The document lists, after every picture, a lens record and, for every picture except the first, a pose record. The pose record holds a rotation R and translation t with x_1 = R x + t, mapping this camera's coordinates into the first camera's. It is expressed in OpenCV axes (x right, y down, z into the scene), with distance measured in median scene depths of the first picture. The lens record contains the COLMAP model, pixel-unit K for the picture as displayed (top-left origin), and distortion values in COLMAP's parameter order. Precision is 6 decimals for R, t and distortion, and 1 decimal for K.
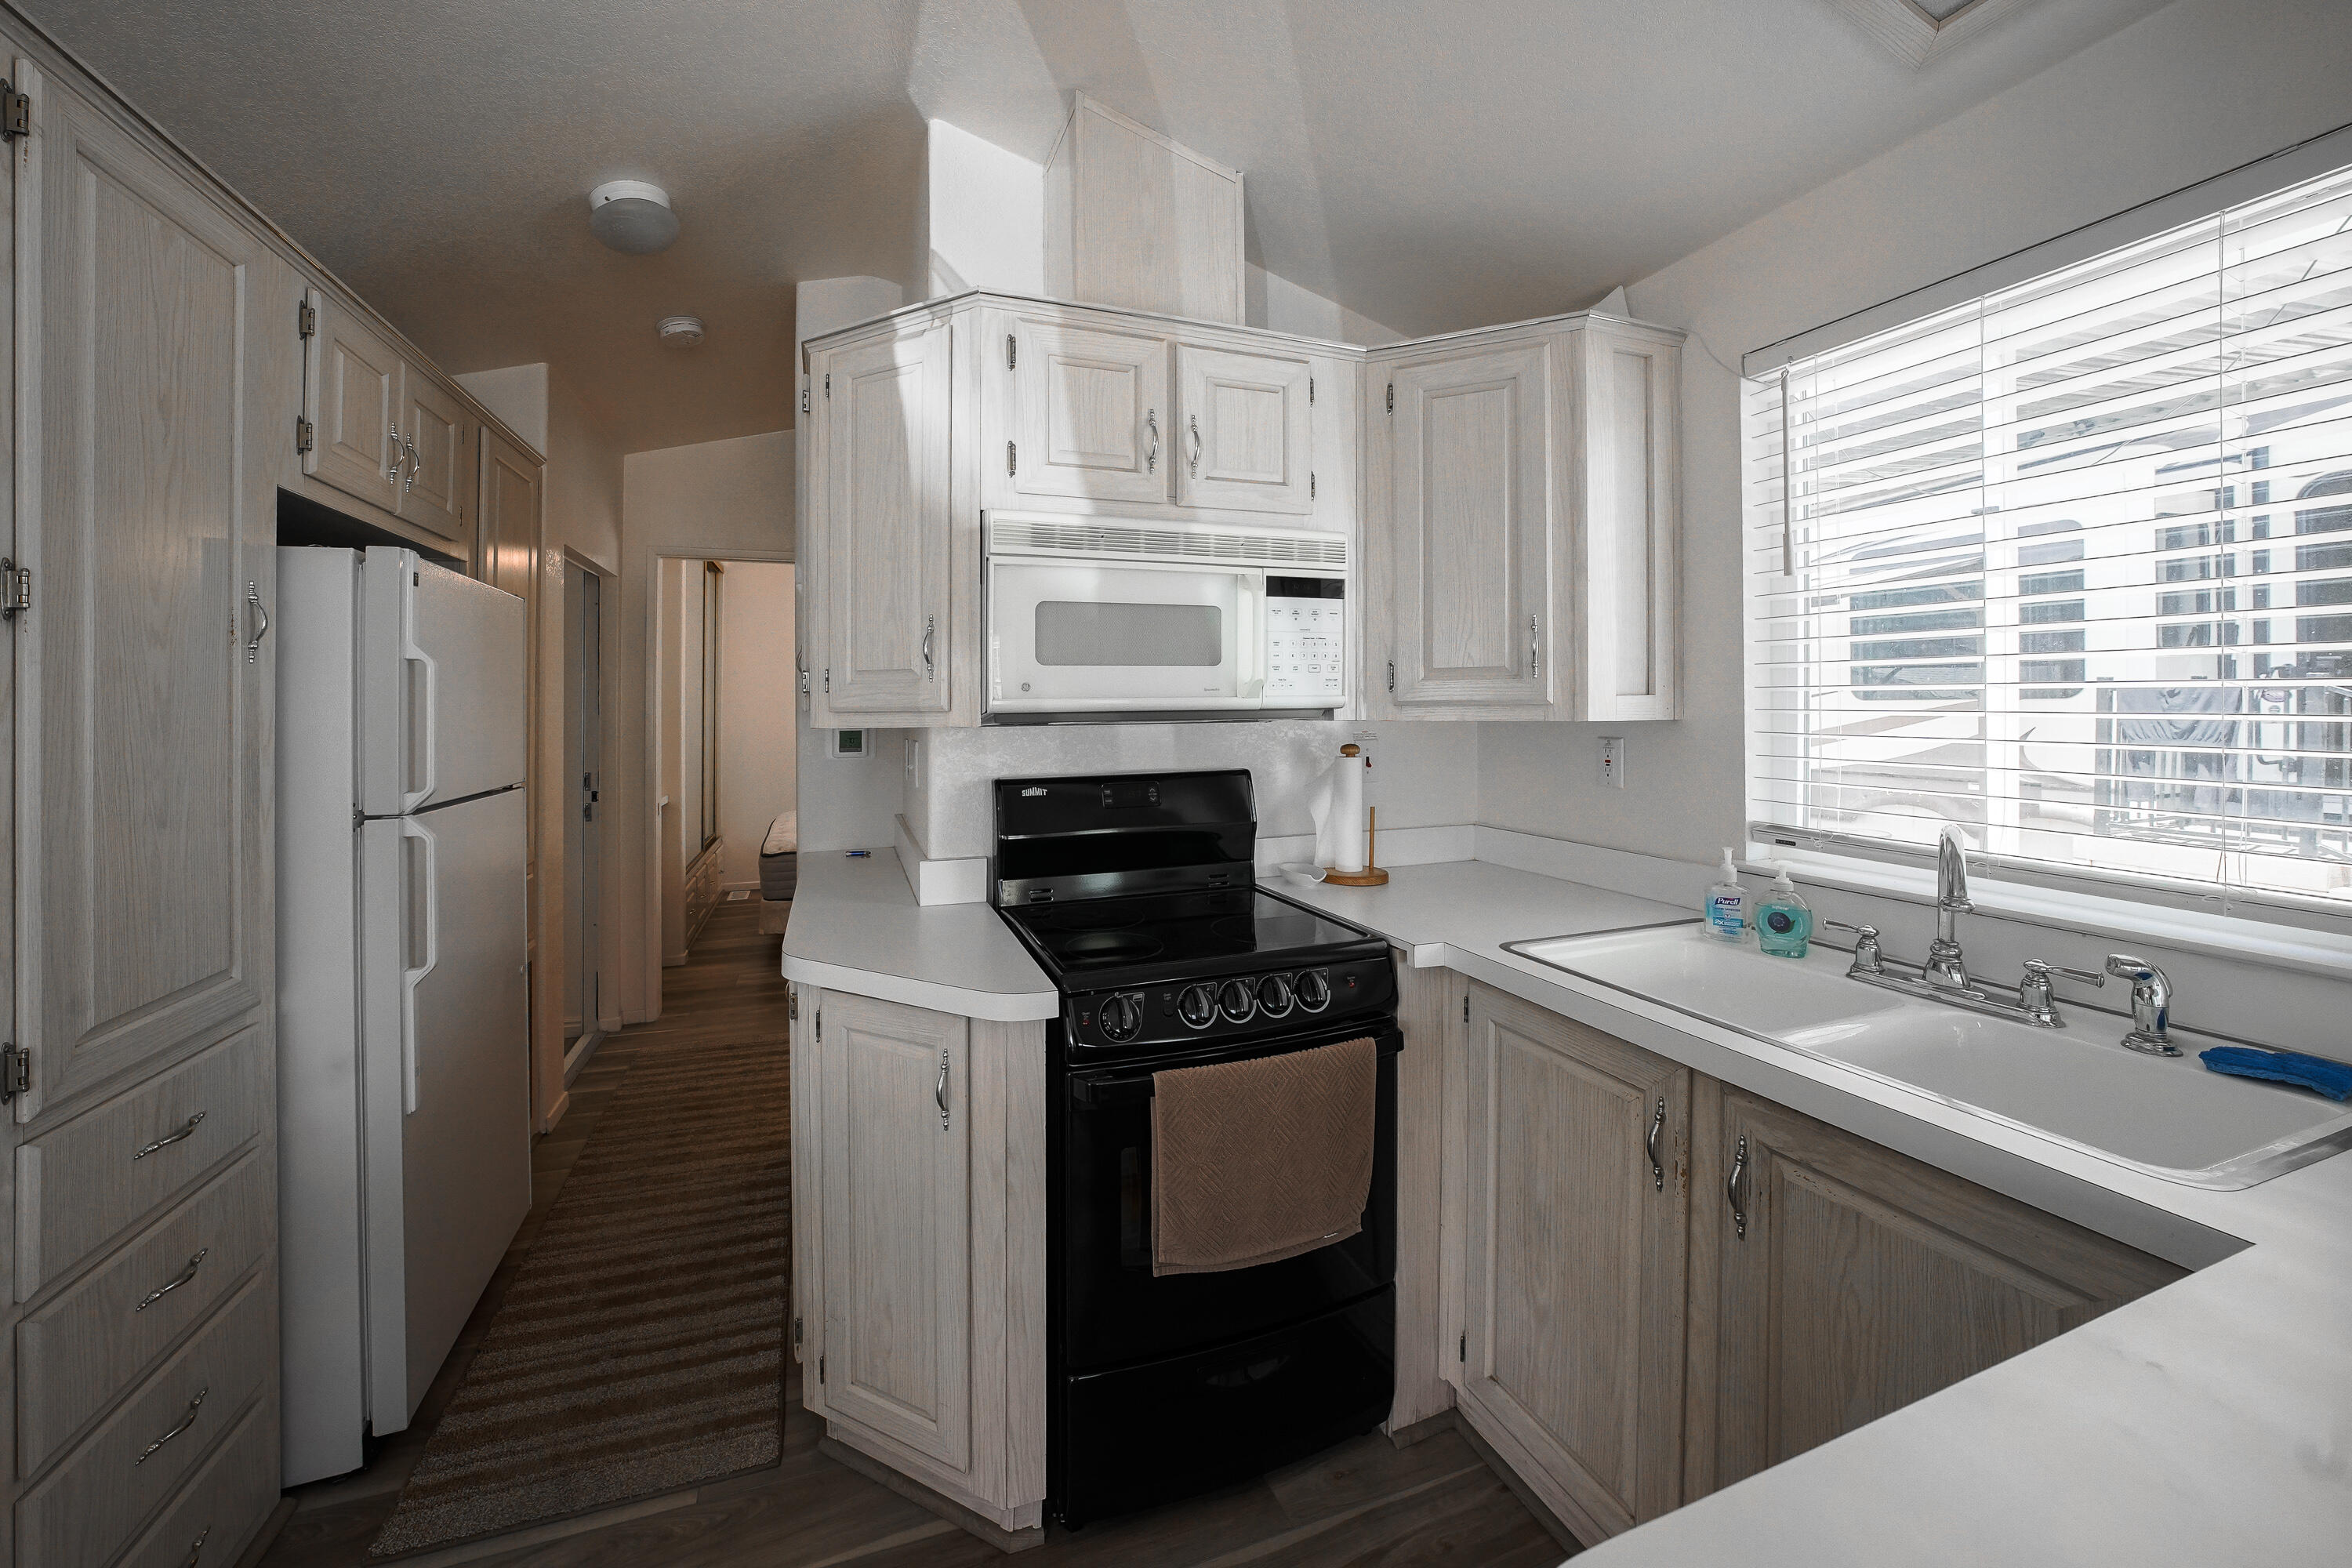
lens RADIAL K [[879.0, 0, 1145.4], [0, 879.0, 685.5], [0, 0, 1]] dist [-0.000821, -0.000055]
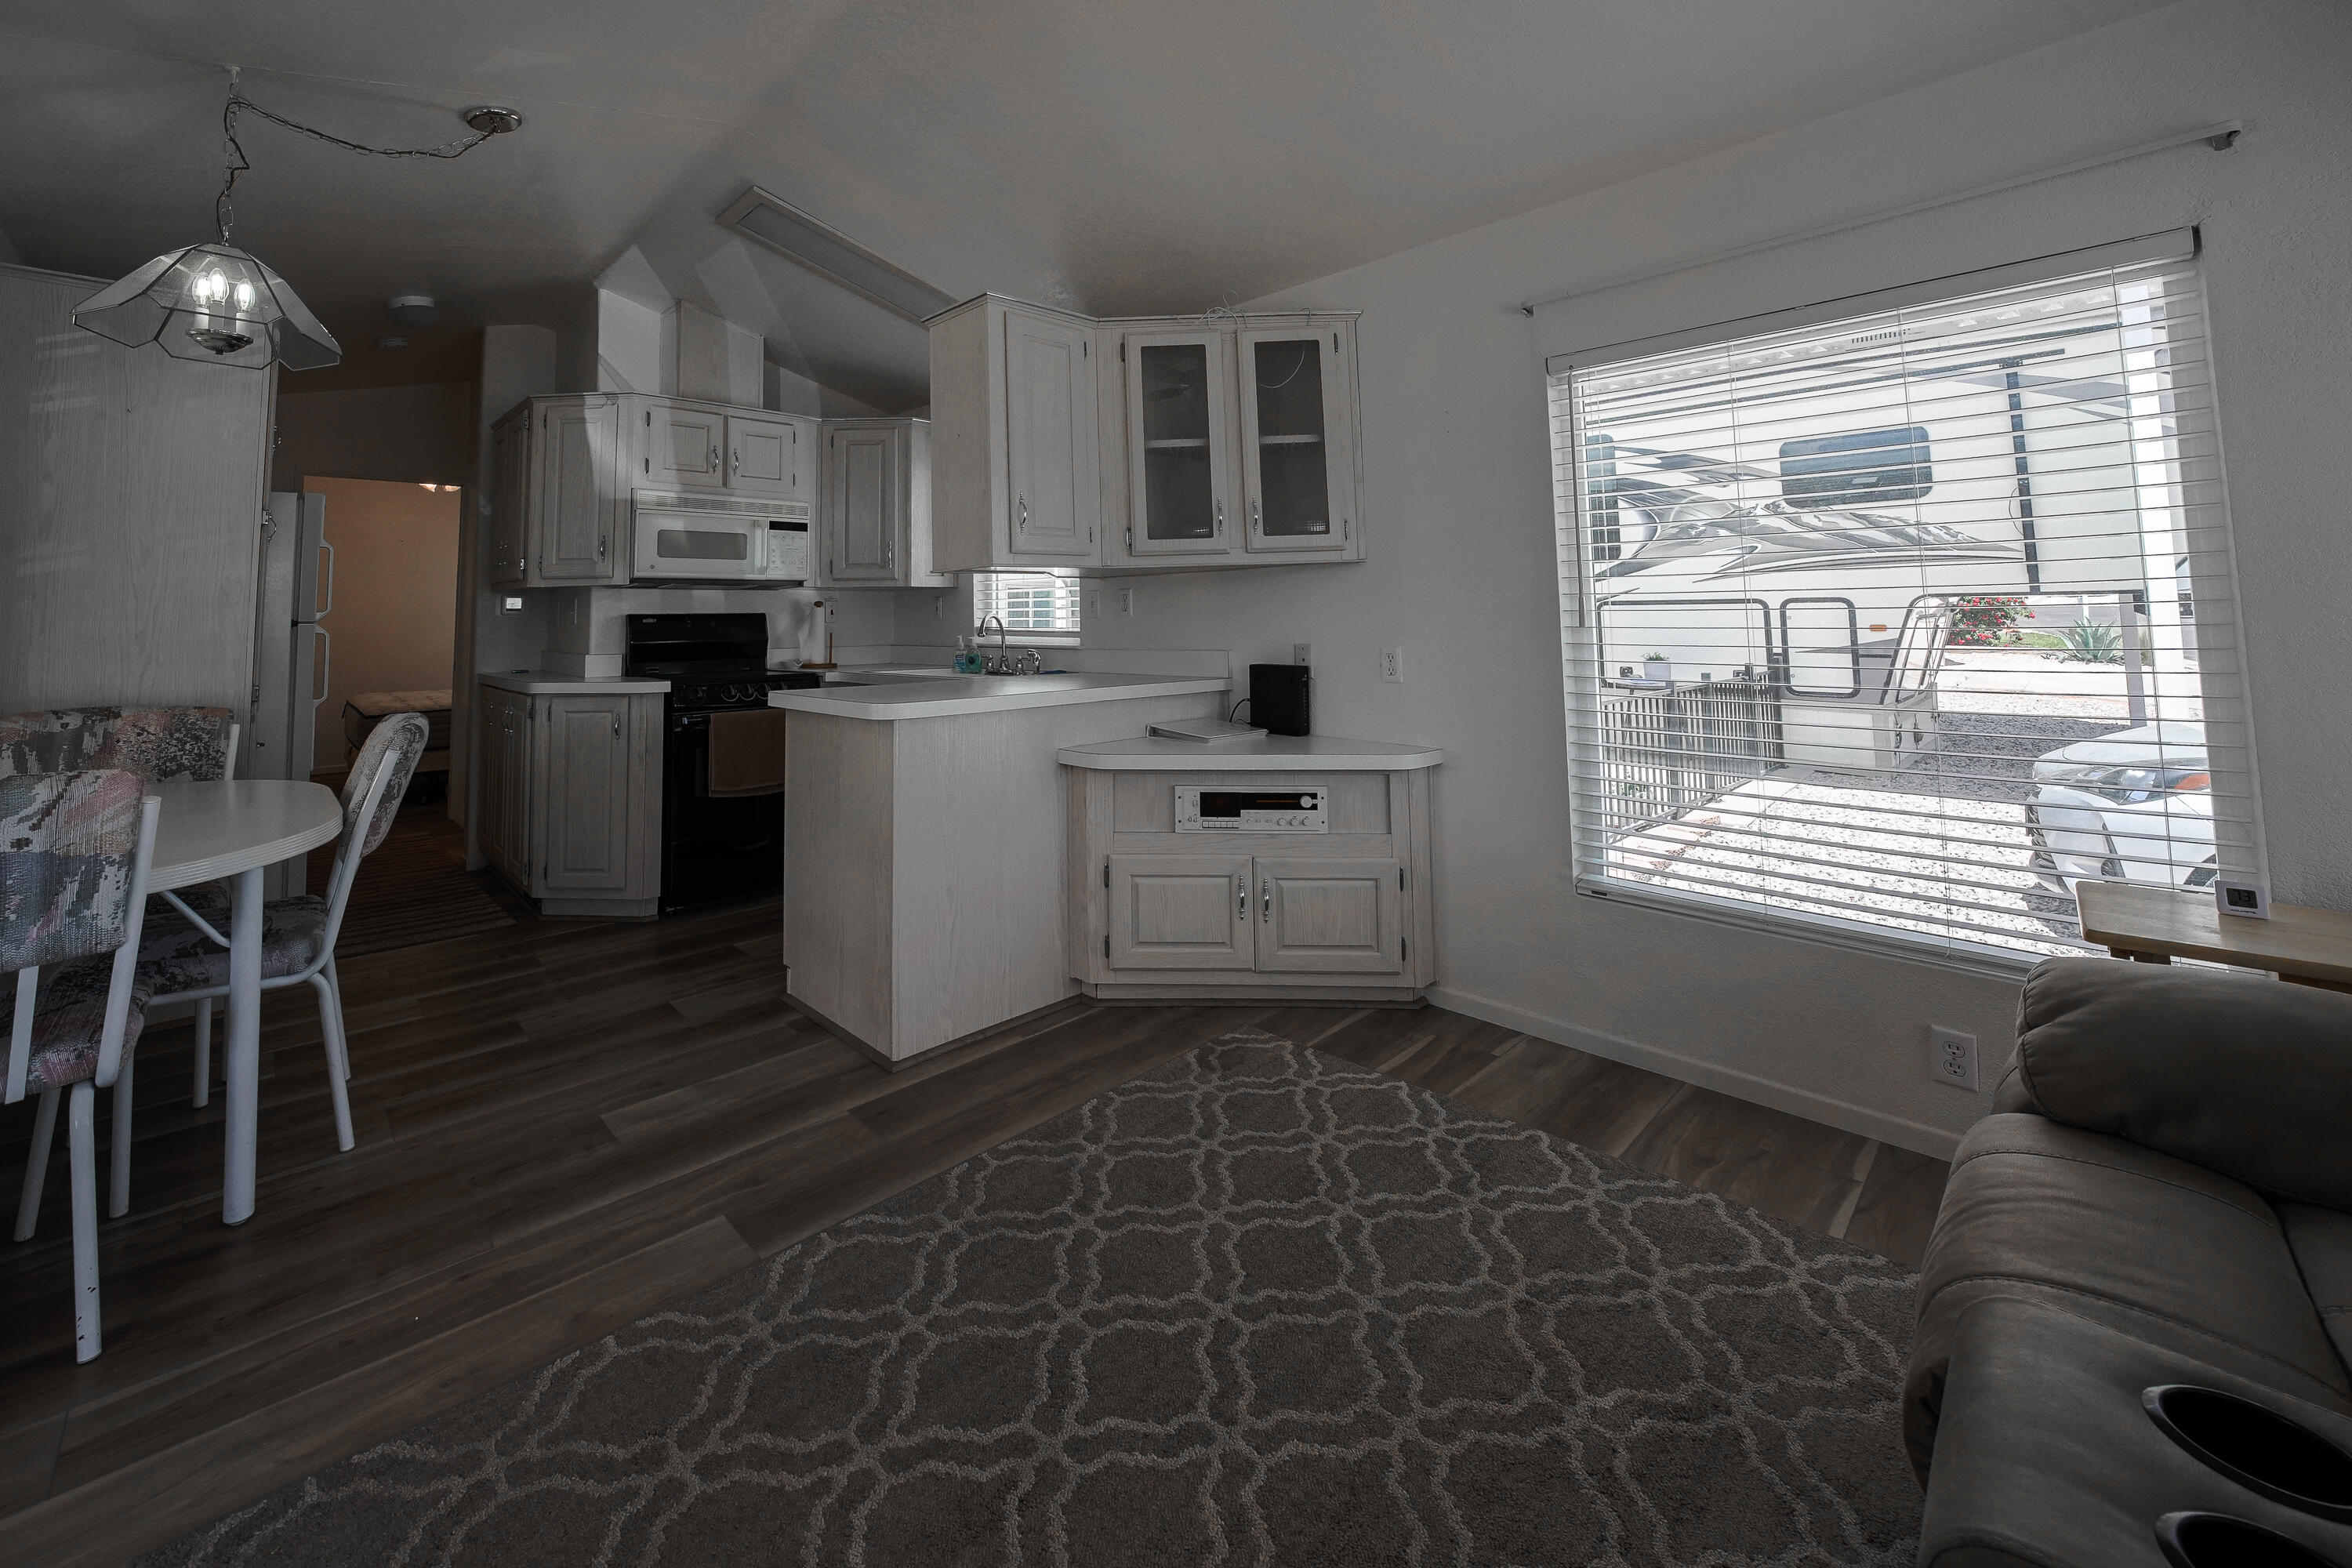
lens RADIAL K [[955.5, 0, 1156.4], [0, 955.5, 575.6], [0, 0, 1]] dist [-0.019236, 0.000173]
pose [[0.909620, 0.015568, 0.415150, 0.029504], [-0.003325, 0.999538, -0.030198, 0.084840], [-0.415429, 0.026089, 0.909252, -1.621041]]
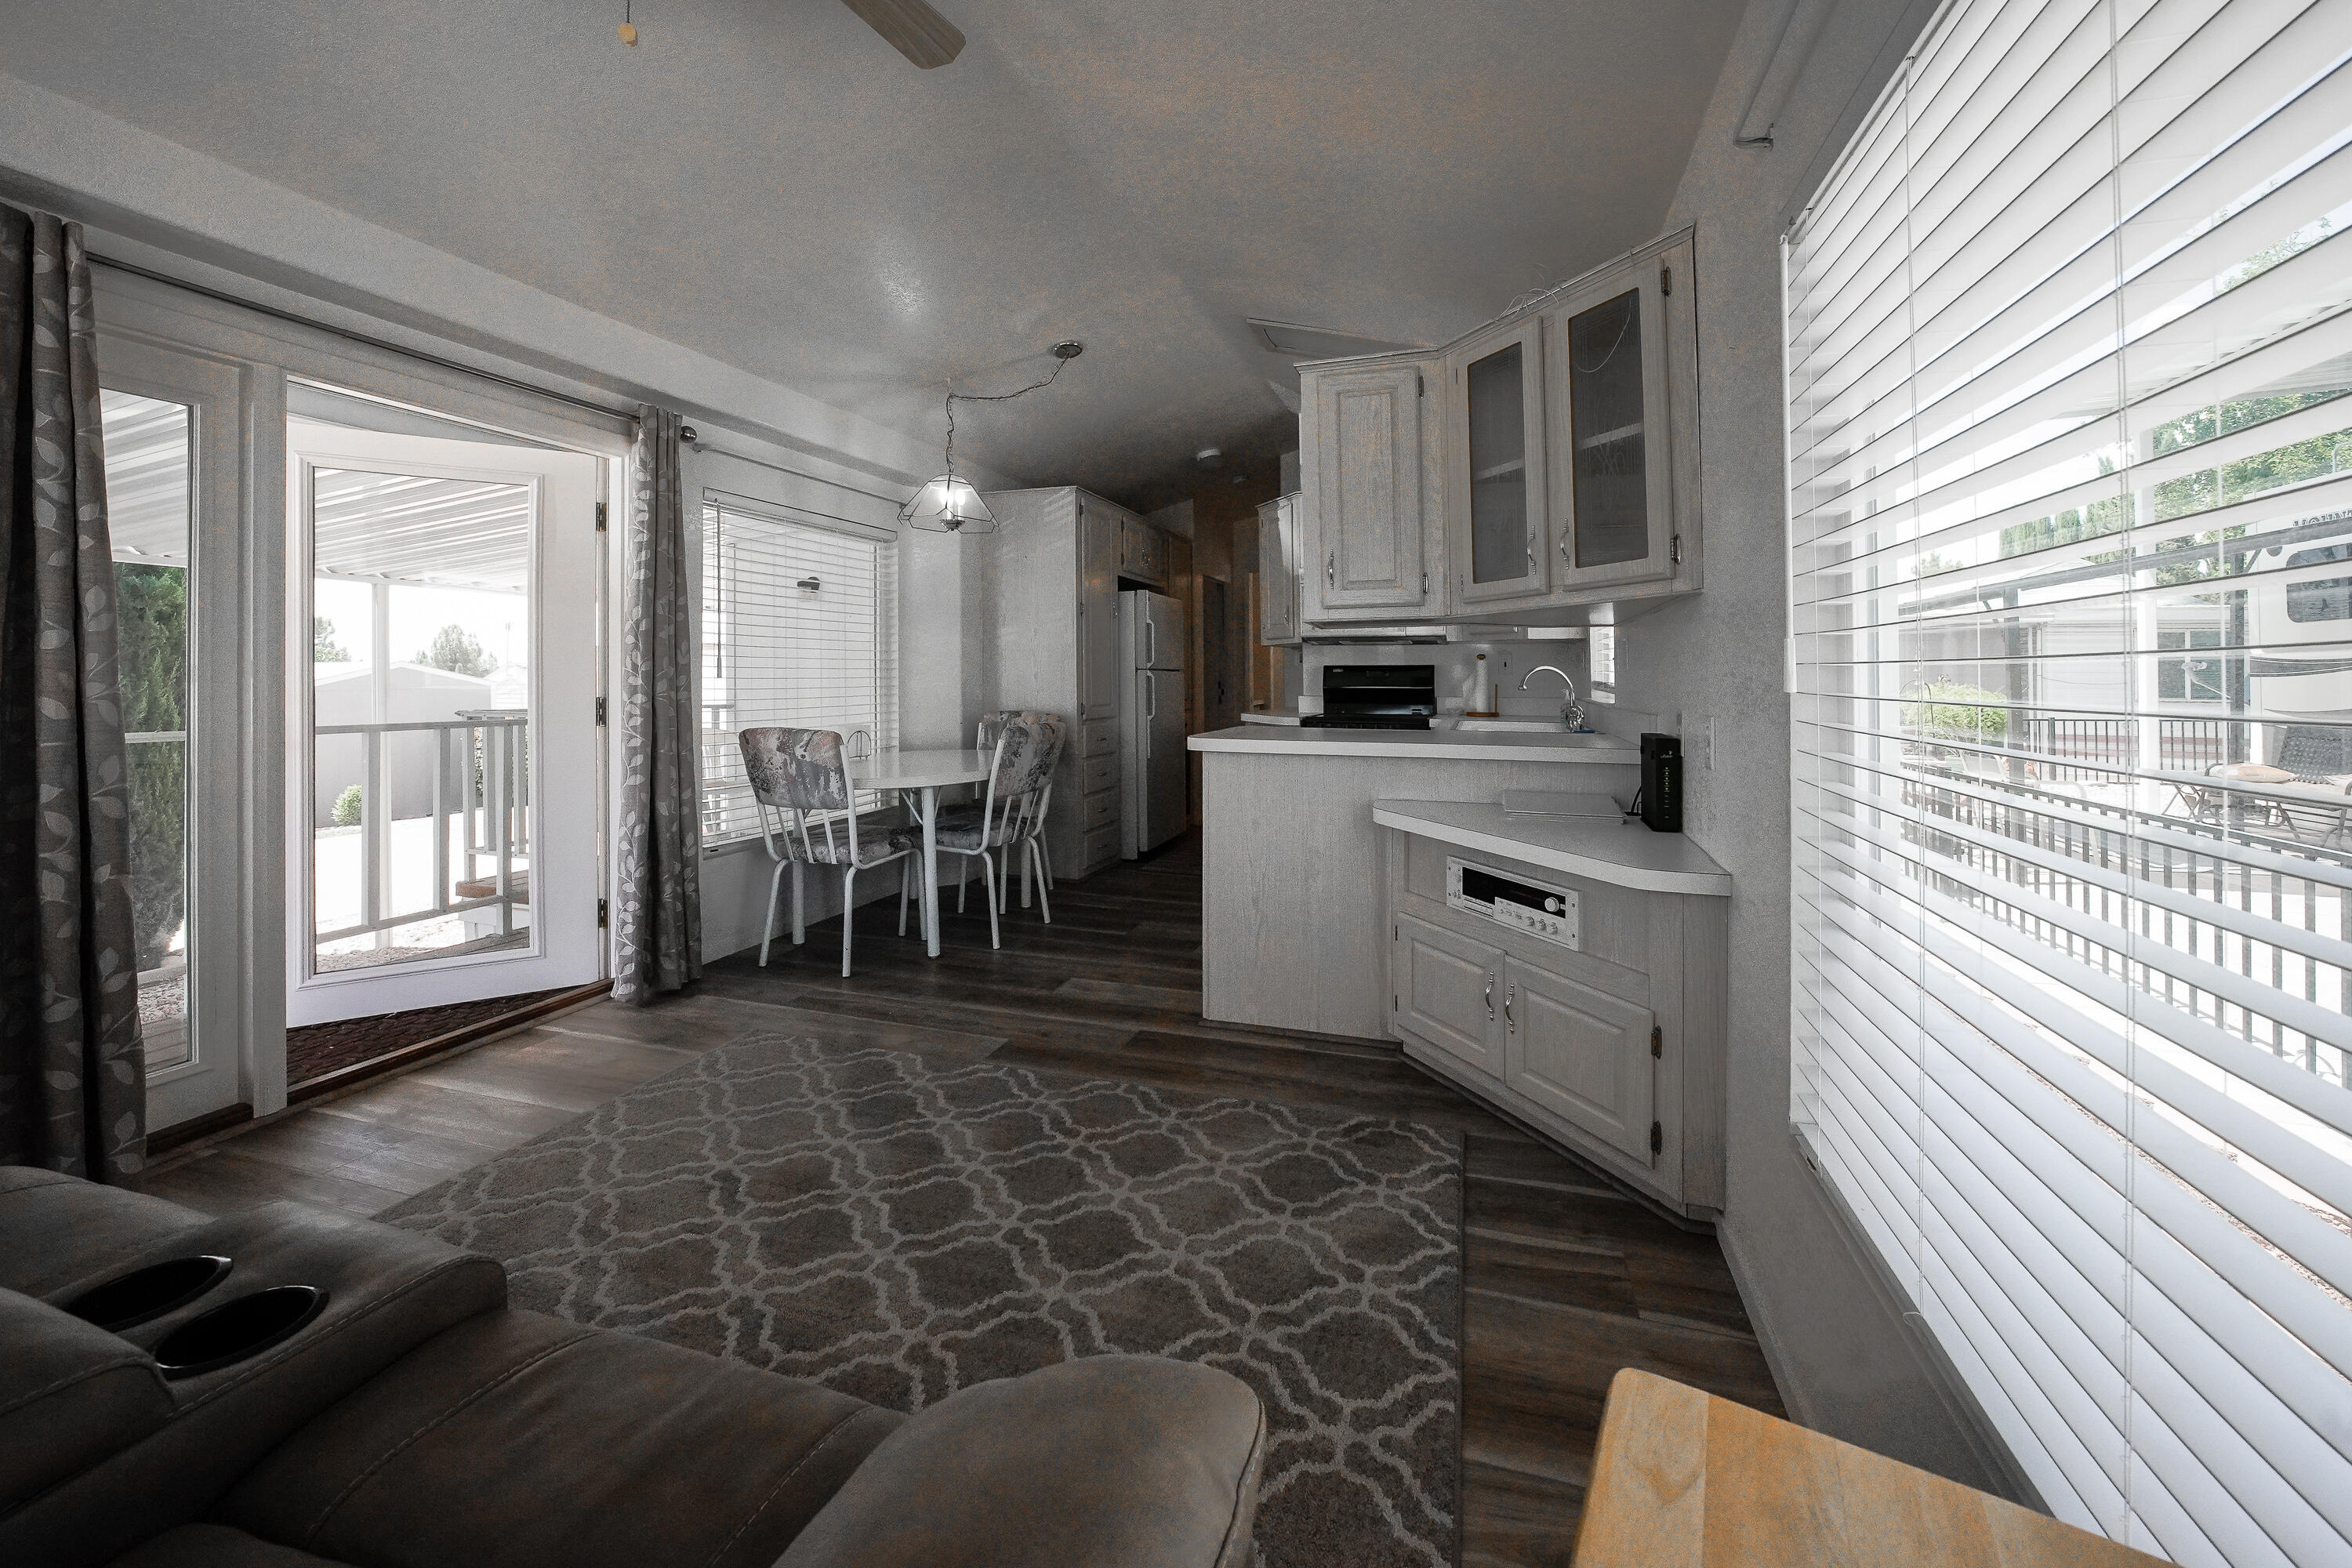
lens RADIAL K [[921.1, 0, 1181.0], [0, 921.1, 702.5], [0, 0, 1]] dist [-0.000443, -0.000001]
pose [[0.781379, 0.028596, -0.623401, 1.320380], [0.004726, 0.998650, 0.051732, 0.080732], [0.624039, -0.043369, 0.780189, -1.511954]]
